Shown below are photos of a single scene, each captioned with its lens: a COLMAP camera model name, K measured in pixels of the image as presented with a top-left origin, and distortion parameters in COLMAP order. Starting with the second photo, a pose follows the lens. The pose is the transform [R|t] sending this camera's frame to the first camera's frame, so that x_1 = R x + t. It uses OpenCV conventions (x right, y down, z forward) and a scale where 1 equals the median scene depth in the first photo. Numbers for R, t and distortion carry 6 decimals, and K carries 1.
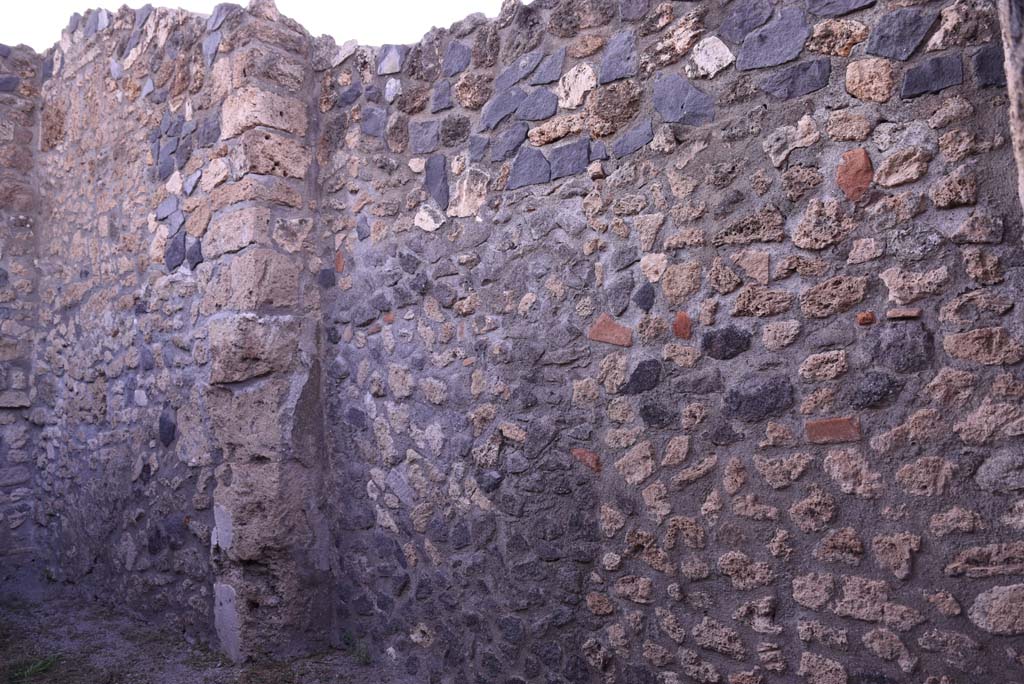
lens RADIAL K [[704.6, 0, 507.6], [0, 704.6, 348.4], [0, 0, 1]] dist [-0.126479, 0.089874]
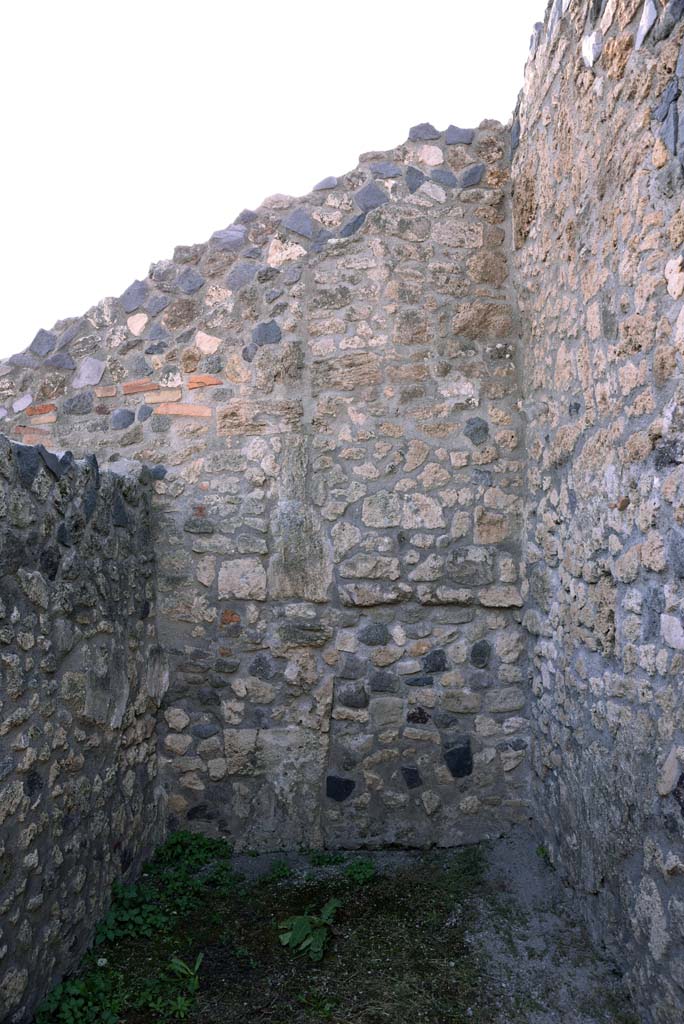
lens RADIAL K [[697.3, 0, 345.0], [0, 697.3, 518.8], [0, 0, 1]] dist [-0.132852, 0.090800]
pose [[0.589003, -0.022962, -0.807804, -0.319106], [0.052541, 0.998569, 0.009926, -0.034489], [0.806421, -0.048289, 0.589367, 0.600792]]
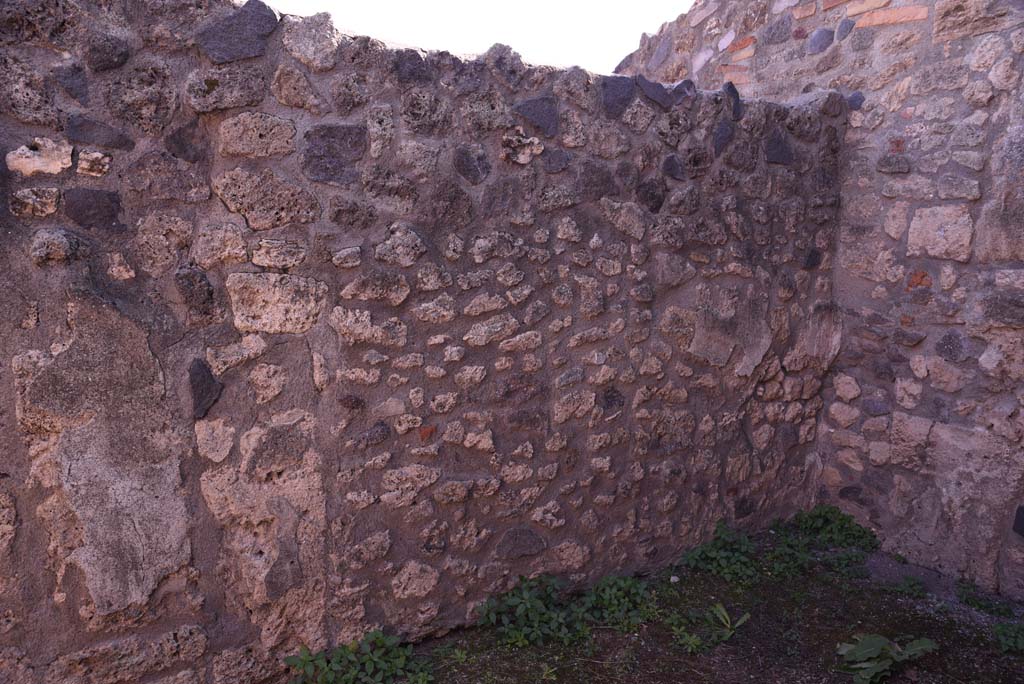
lens RADIAL K [[697.3, 0, 511.7], [0, 697.3, 352.2], [0, 0, 1]] dist [-0.132852, 0.090800]
pose [[-0.352320, 0.200412, -0.914169, -0.327227], [0.054874, 0.979546, 0.193596, 0.016926], [0.934269, 0.018044, -0.356111, 0.901430]]
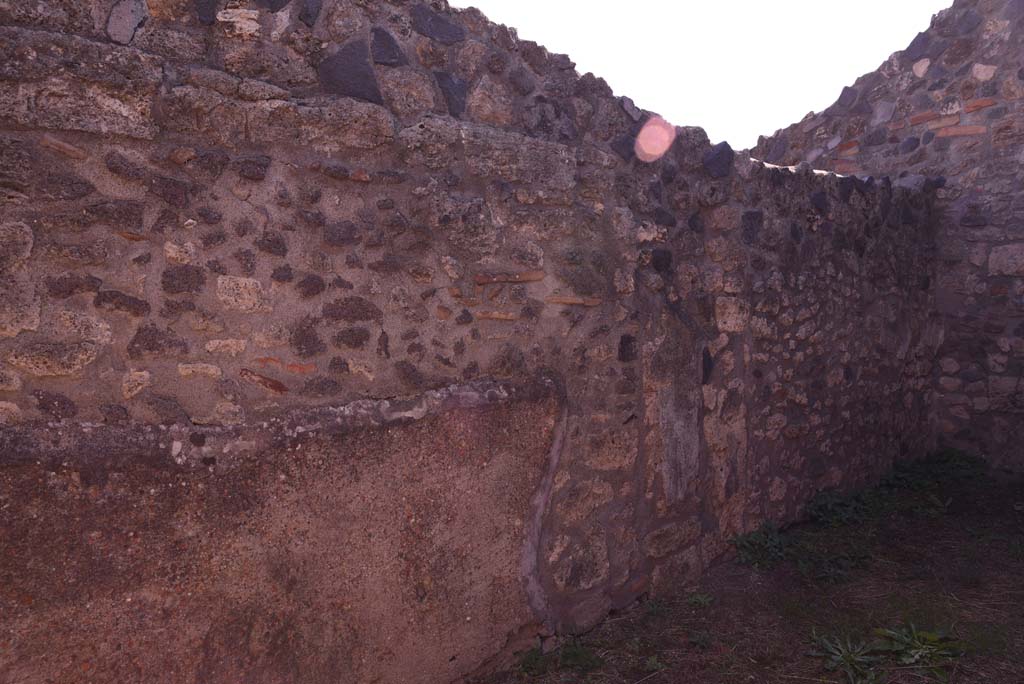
lens RADIAL K [[697.3, 0, 512.0], [0, 697.3, 351.0], [0, 0, 1]] dist [-0.132852, 0.090800]
pose [[-0.225110, 0.131381, -0.965435, 0.222782], [0.107041, 0.988204, 0.109521, -0.011615], [0.968436, -0.078687, -0.236518, 0.446010]]
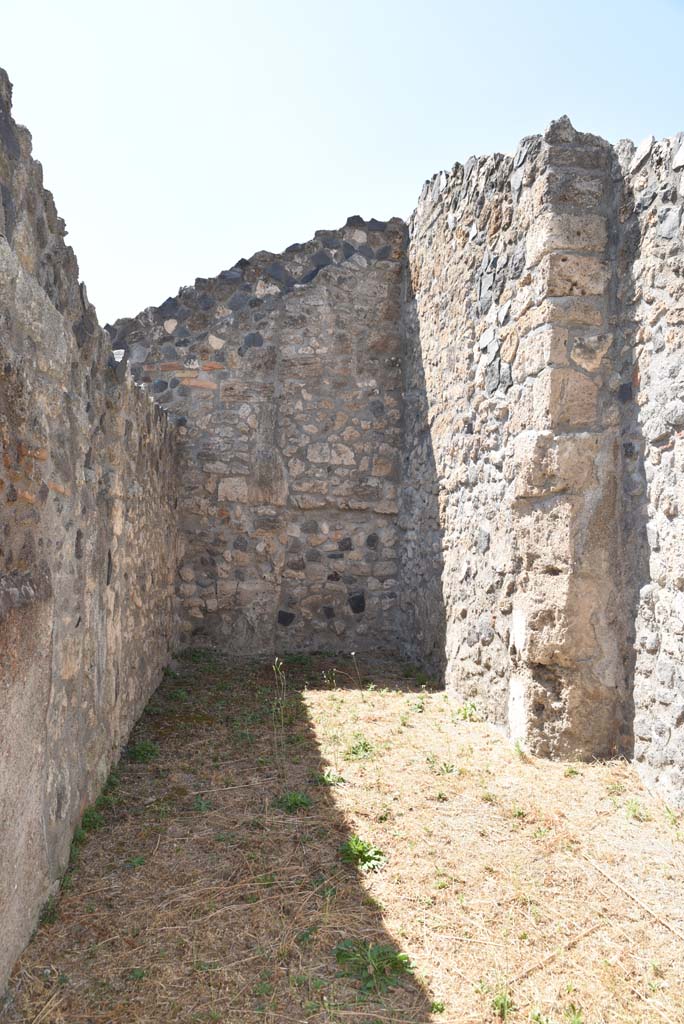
lens RADIAL K [[697.3, 0, 329.5], [0, 697.3, 509.6], [0, 0, 1]] dist [-0.132852, 0.090800]
pose [[0.715236, 0.042092, -0.697614, 0.119569], [-0.001499, 0.998275, 0.058696, 0.006855], [0.698882, -0.040936, 0.714065, 0.019665]]
